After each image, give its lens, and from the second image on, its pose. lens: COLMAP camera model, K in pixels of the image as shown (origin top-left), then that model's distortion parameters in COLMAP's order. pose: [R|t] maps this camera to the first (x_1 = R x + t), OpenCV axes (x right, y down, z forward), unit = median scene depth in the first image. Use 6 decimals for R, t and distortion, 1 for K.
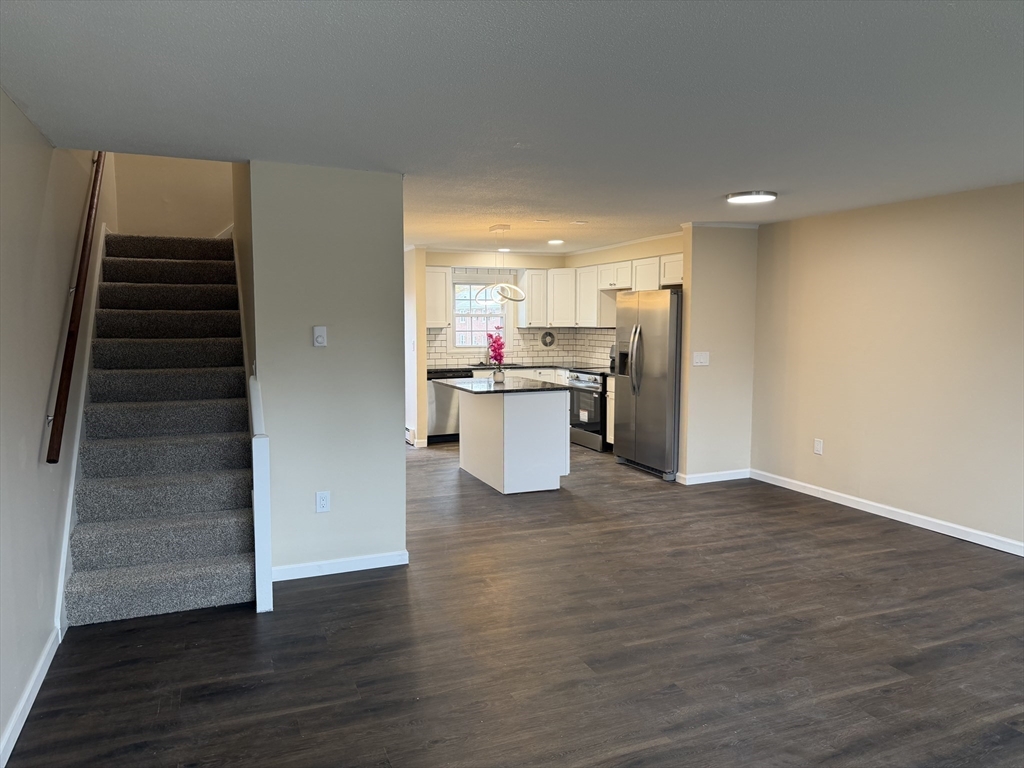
lens RADIAL K [[705.0, 0, 511.2], [0, 705.0, 382.4], [0, 0, 1]] dist [0.006750, -0.026877]
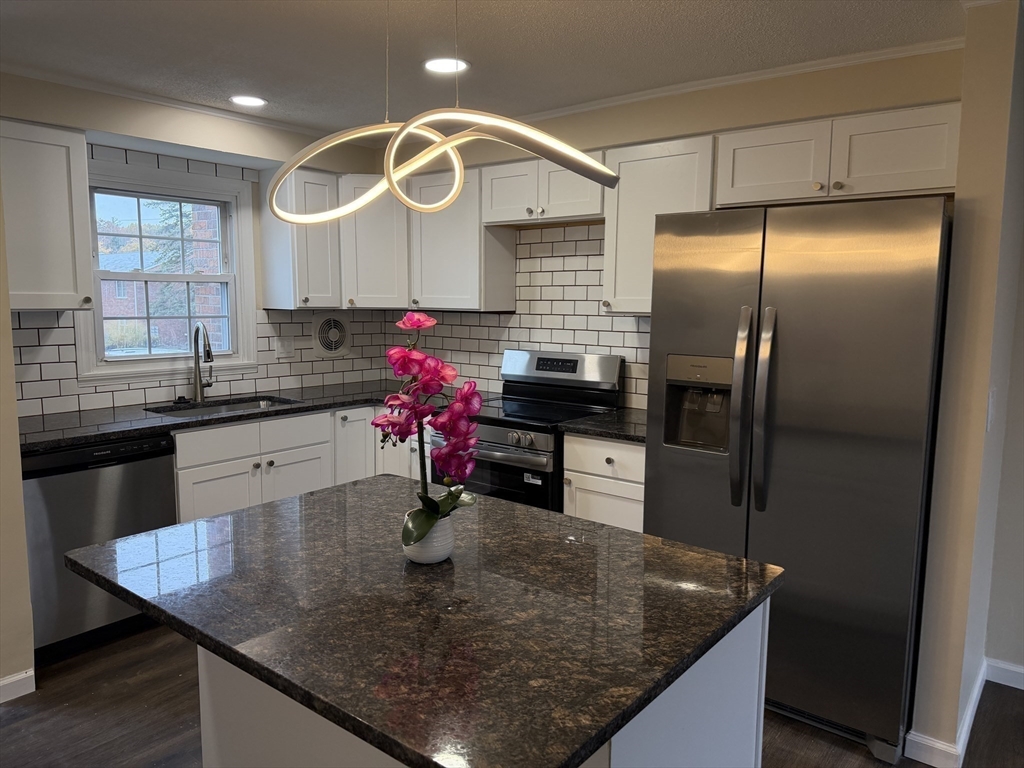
lens RADIAL K [[705.0, 0, 512.2], [0, 705.0, 382.6], [0, 0, 1]] dist [0.006750, -0.026877]
pose [[0.875034, -0.047567, 0.481719, -0.070492], [0.031968, 0.998666, 0.040543, -0.047186], [-0.483005, -0.020077, 0.875388, 0.569976]]
